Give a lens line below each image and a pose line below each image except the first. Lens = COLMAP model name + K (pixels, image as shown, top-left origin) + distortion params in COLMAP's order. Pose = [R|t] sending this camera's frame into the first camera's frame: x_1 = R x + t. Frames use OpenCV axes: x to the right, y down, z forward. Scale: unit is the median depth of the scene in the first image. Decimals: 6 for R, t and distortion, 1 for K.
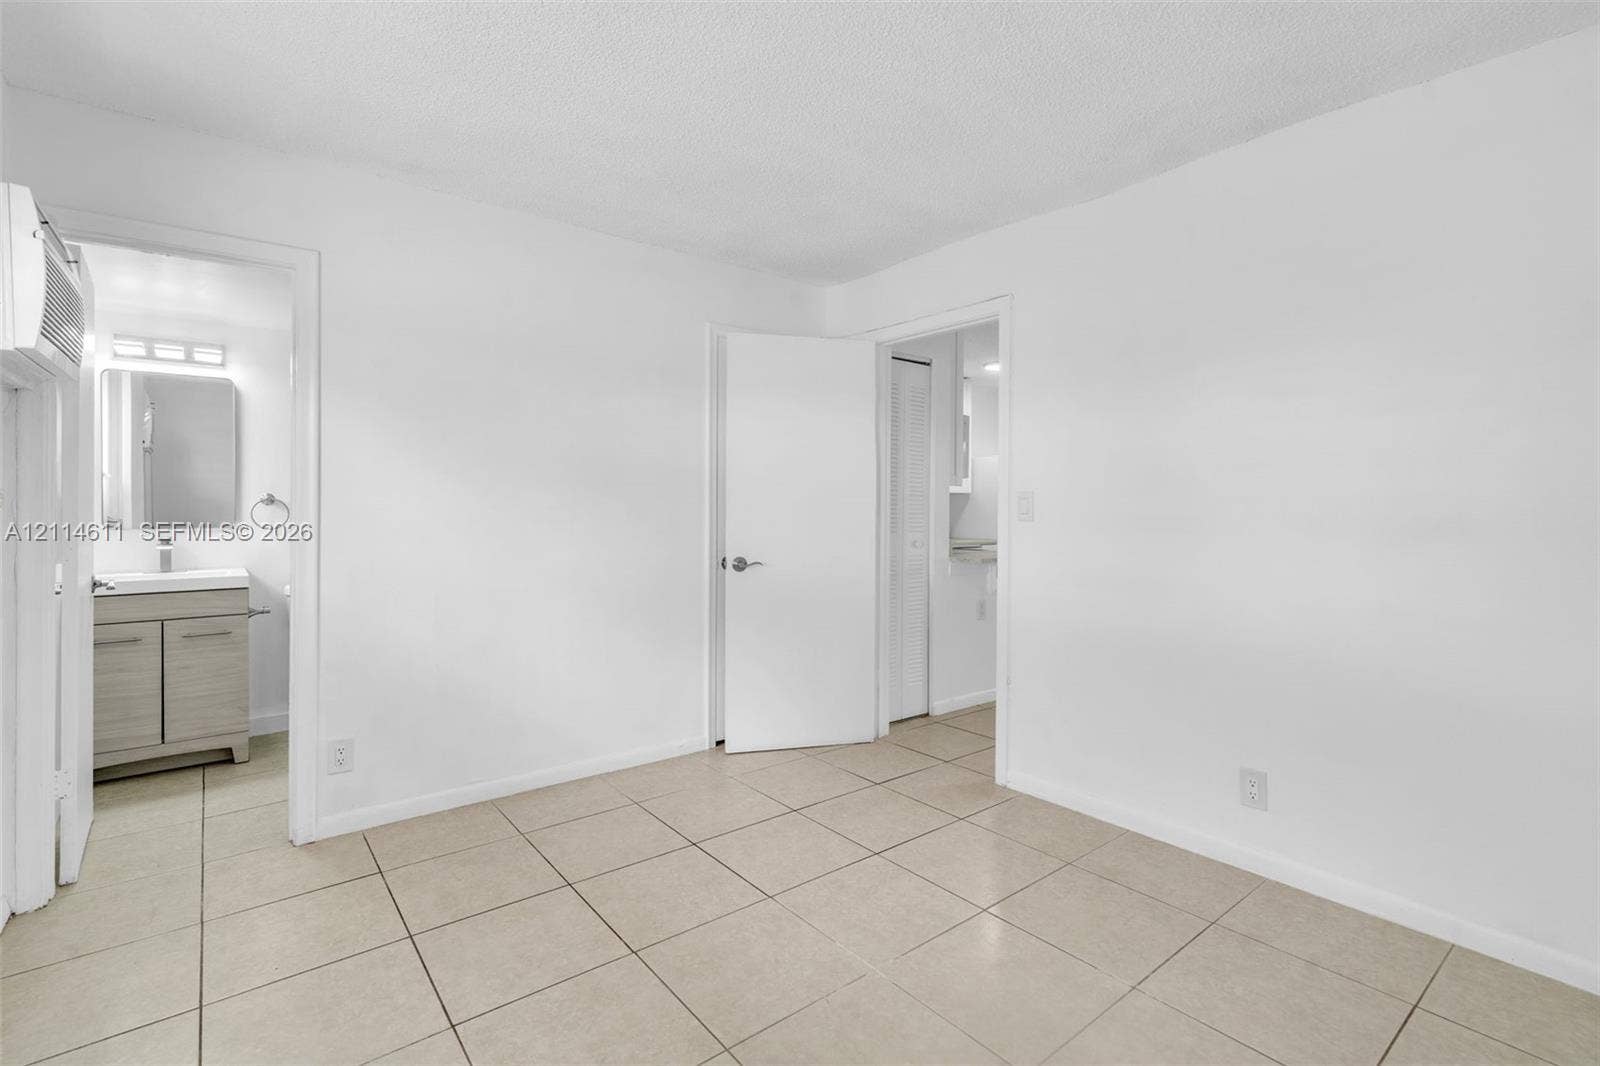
lens RADIAL K [[736.4, 0, 798.3], [0, 736.4, 521.9], [0, 0, 1]] dist [0.000697, 0.000094]
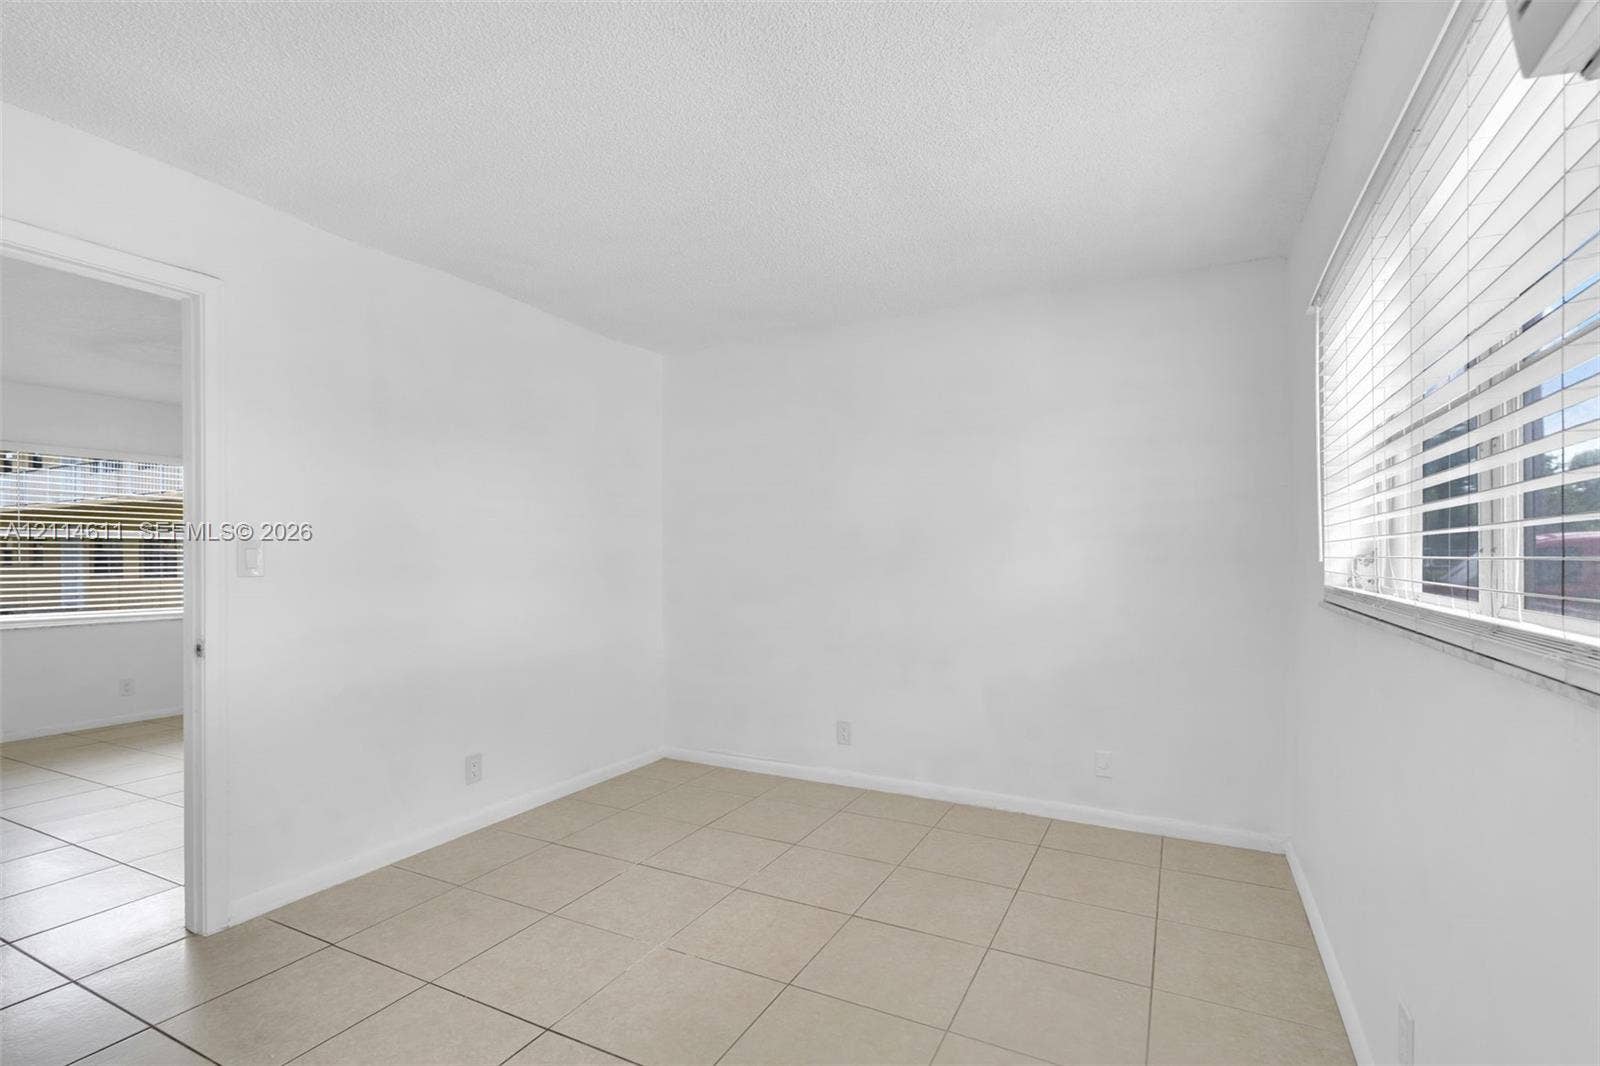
lens RADIAL K [[736.4, 0, 798.6], [0, 736.4, 539.3], [0, 0, 1]] dist [0.000697, 0.000094]
pose [[-0.415691, 0.016480, 0.909356, -0.877252], [0.006909, 0.999864, -0.014962, -0.038349], [-0.909479, 0.000064, -0.415749, 1.018577]]
